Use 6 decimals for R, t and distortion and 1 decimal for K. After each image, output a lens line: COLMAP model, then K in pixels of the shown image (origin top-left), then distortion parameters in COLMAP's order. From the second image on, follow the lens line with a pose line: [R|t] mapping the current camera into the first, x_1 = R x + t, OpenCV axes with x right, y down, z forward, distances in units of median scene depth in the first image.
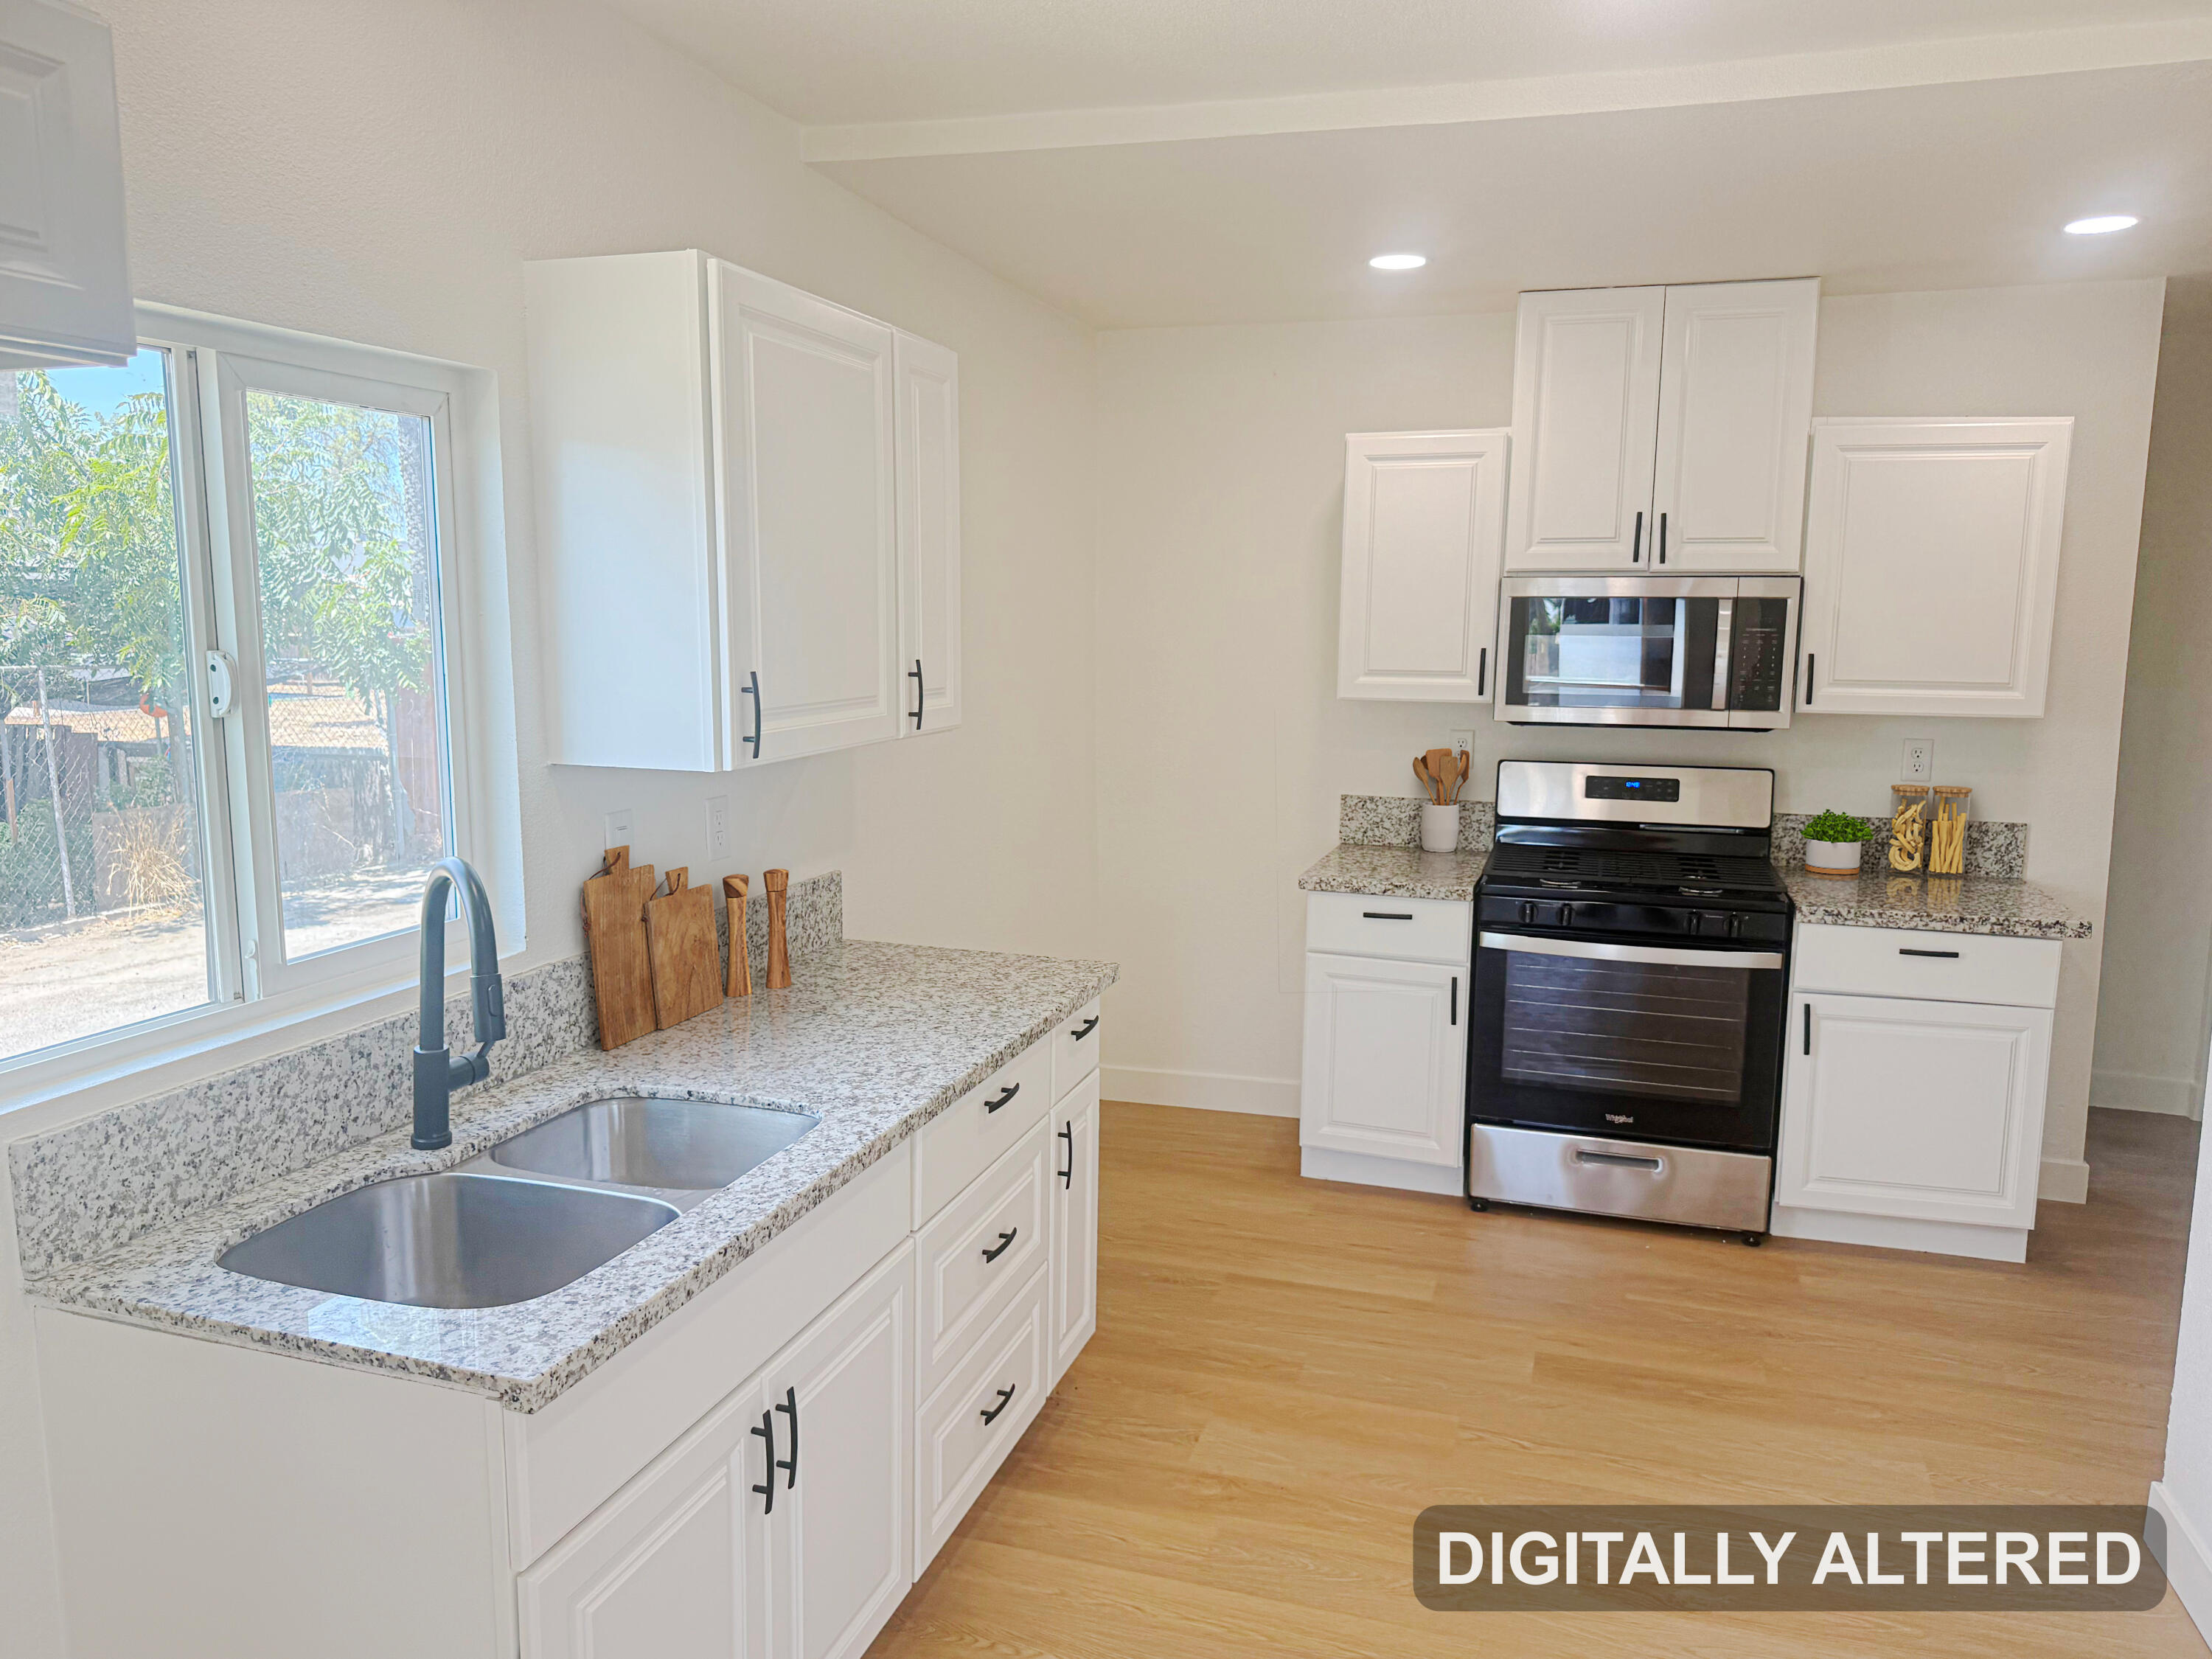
lens RADIAL K [[1625.3, 0, 1087.1], [0, 1625.3, 833.1], [0, 0, 1]] dist [0.148313, -0.293454]
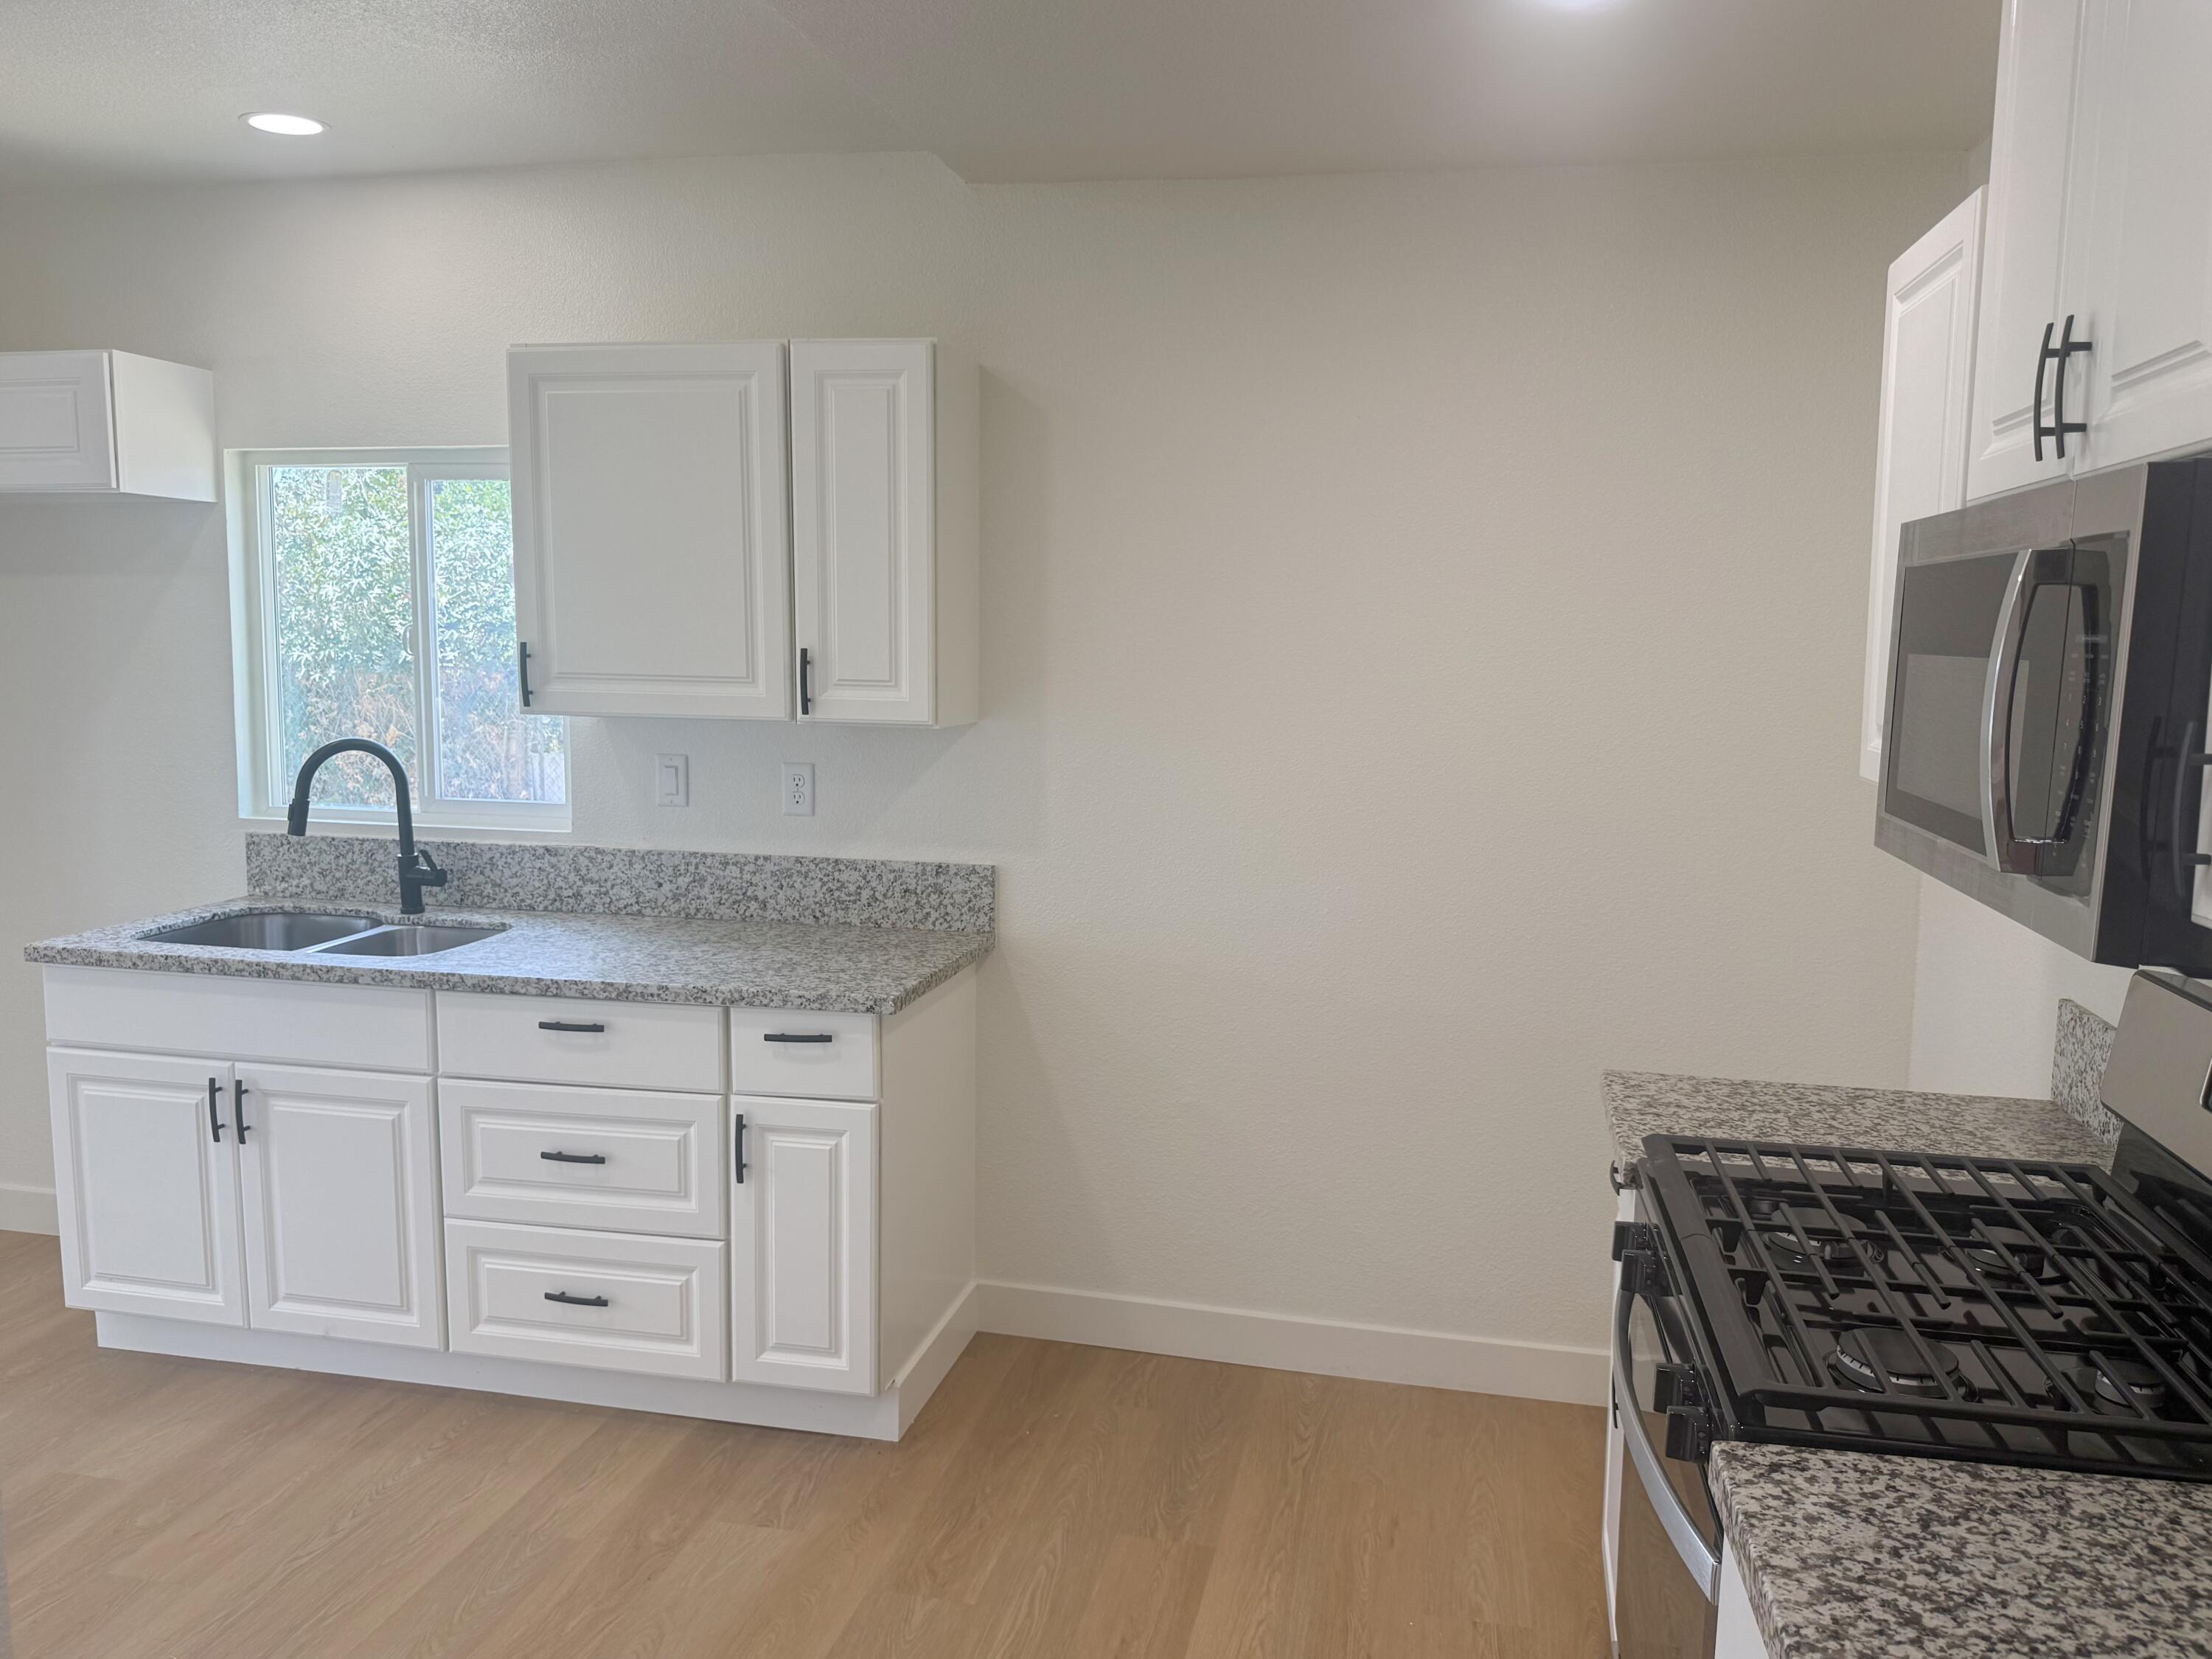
lens RADIAL K [[1625.3, 0, 1087.1], [0, 1625.3, 833.1], [0, 0, 1]] dist [0.148313, -0.293454]
pose [[0.085930, 0.113191, -0.989850, 1.149828], [-0.152560, 0.983303, 0.099199, -0.143564], [0.984551, 0.142487, 0.101764, 1.283045]]
